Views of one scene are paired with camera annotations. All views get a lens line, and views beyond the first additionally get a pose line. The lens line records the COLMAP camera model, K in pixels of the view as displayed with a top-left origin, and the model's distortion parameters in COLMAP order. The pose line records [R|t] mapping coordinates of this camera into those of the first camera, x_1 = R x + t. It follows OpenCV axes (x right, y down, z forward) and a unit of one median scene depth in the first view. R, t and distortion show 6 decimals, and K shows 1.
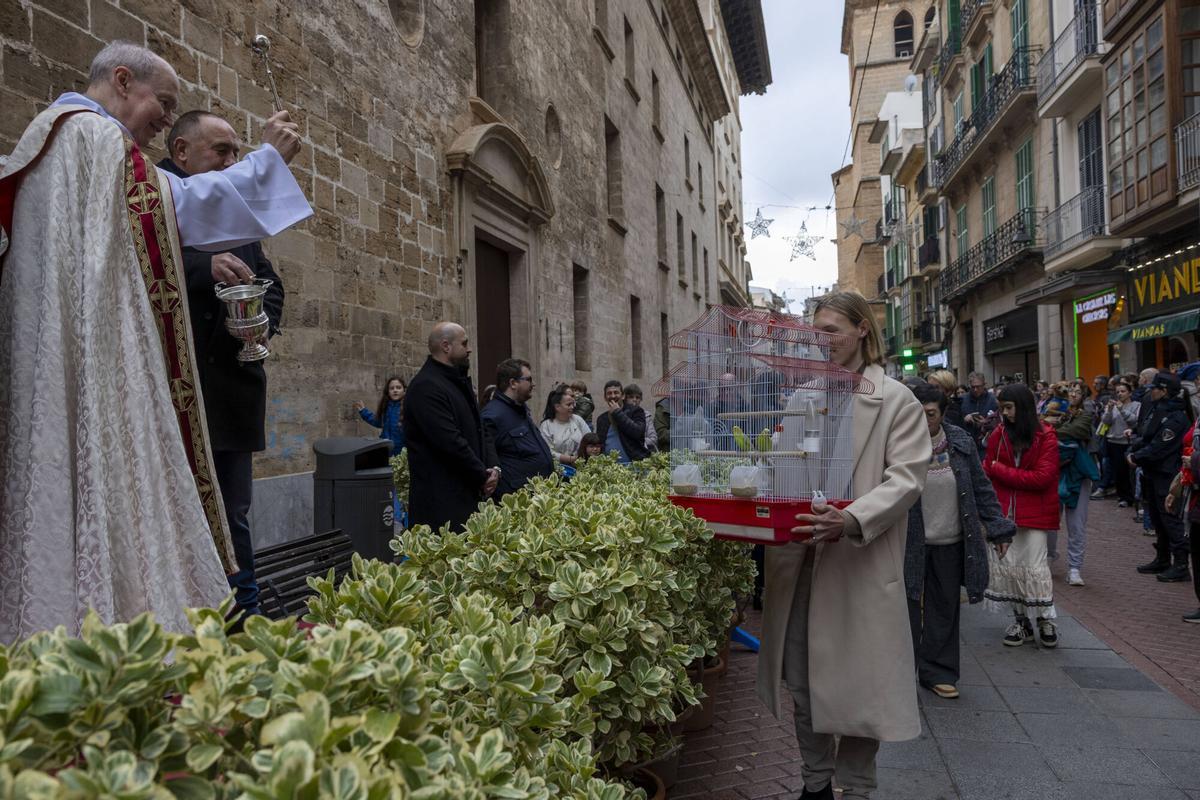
lens RADIAL K [[892.3, 0, 599.5], [0, 892.3, 402.6], [0, 0, 1]] dist [-0.034285, 0.038149]
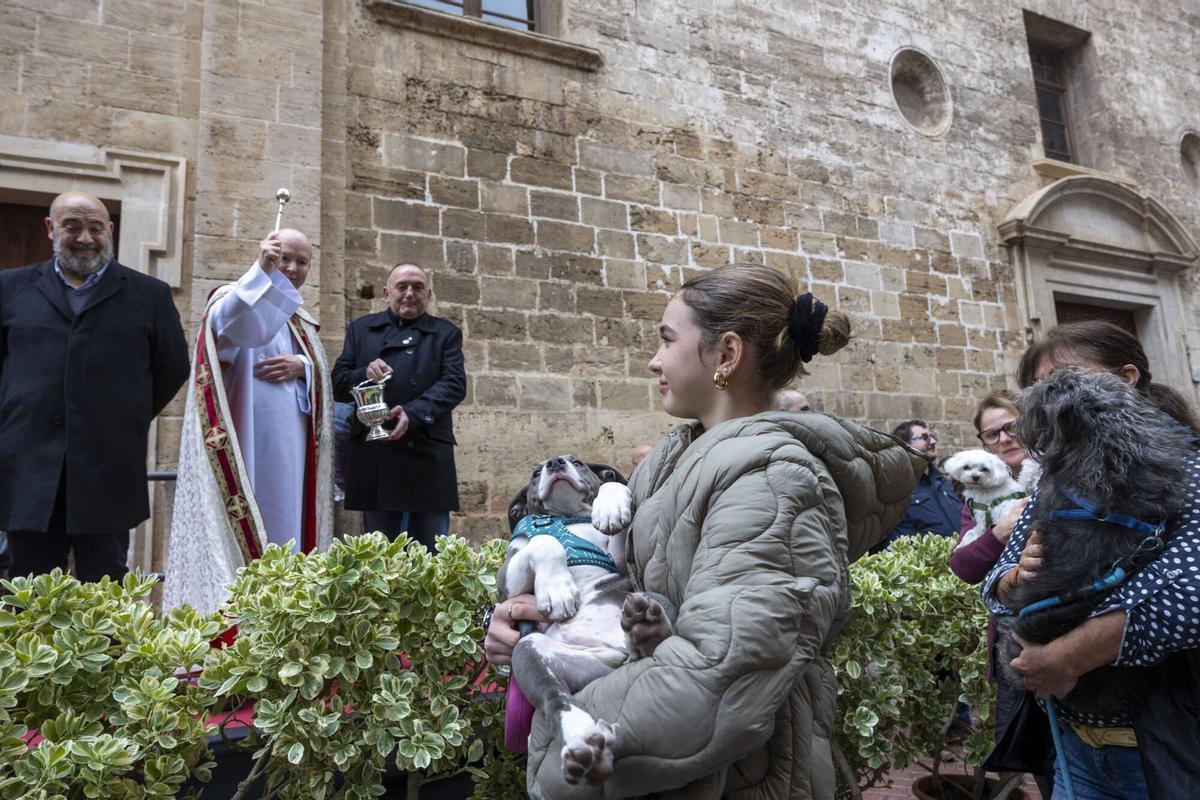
lens RADIAL K [[797.5, 0, 595.9], [0, 797.5, 398.6], [0, 0, 1]] dist [-0.001646, 0.012826]
pose [[0.642799, -0.140941, -0.752958, 0.176114], [0.037749, 0.987562, -0.152628, 0.022306], [0.765104, 0.069686, 0.640125, 0.124201]]
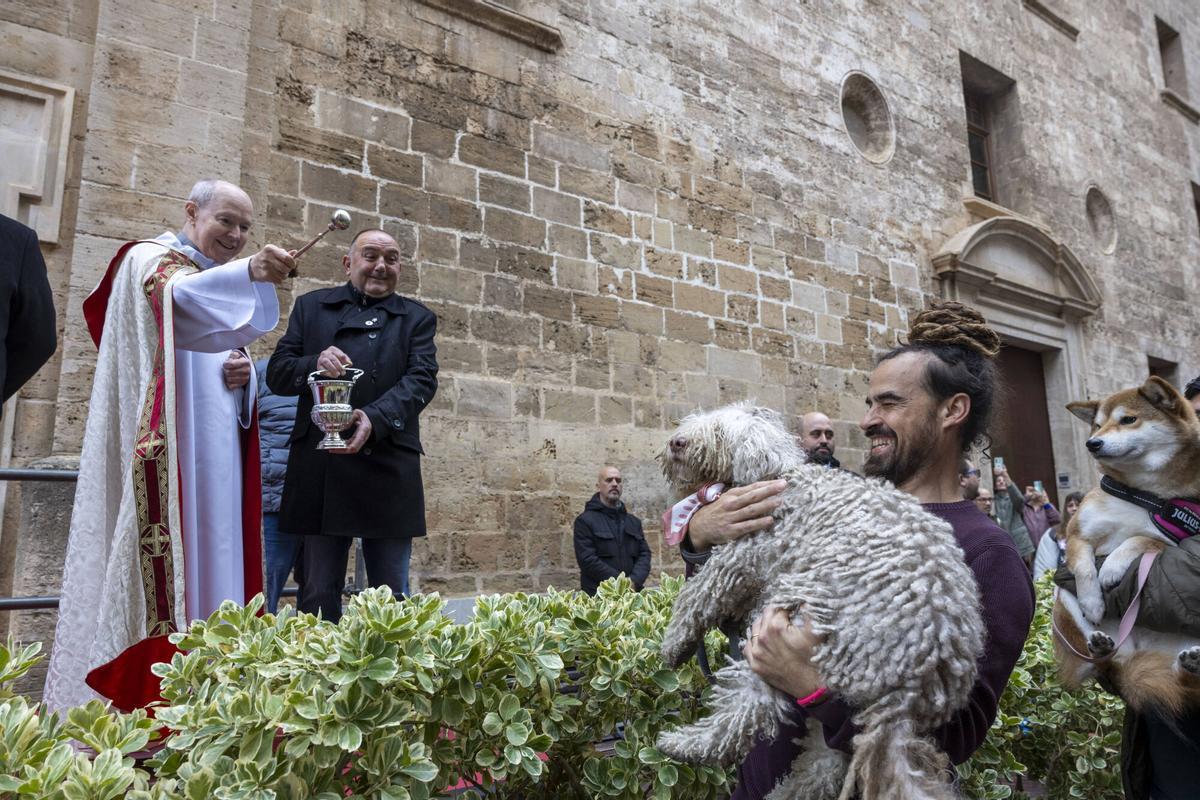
lens RADIAL K [[797.5, 0, 594.5], [0, 797.5, 403.3], [0, 0, 1]] dist [-0.001646, 0.012826]
pose [[0.747381, -0.104296, -0.656159, 0.109217], [0.000682, 0.987722, -0.156220, 0.013075], [0.664396, 0.116308, 0.738275, 0.129690]]
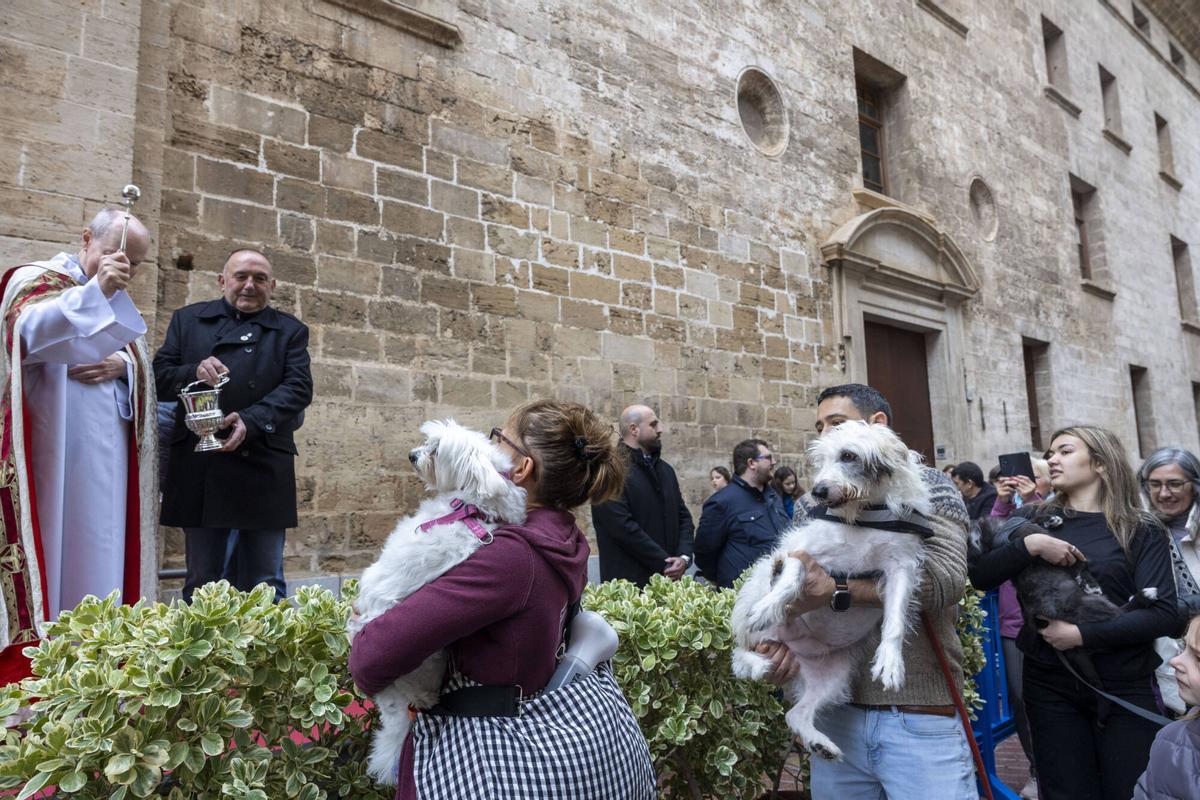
lens RADIAL K [[797.5, 0, 594.4], [0, 797.5, 399.9], [0, 0, 1]] dist [-0.001646, 0.012826]
pose [[0.798823, -0.081185, -0.596063, 0.158487], [0.011821, 0.992779, -0.119375, 0.005472], [0.601450, 0.088313, 0.794014, 0.119021]]
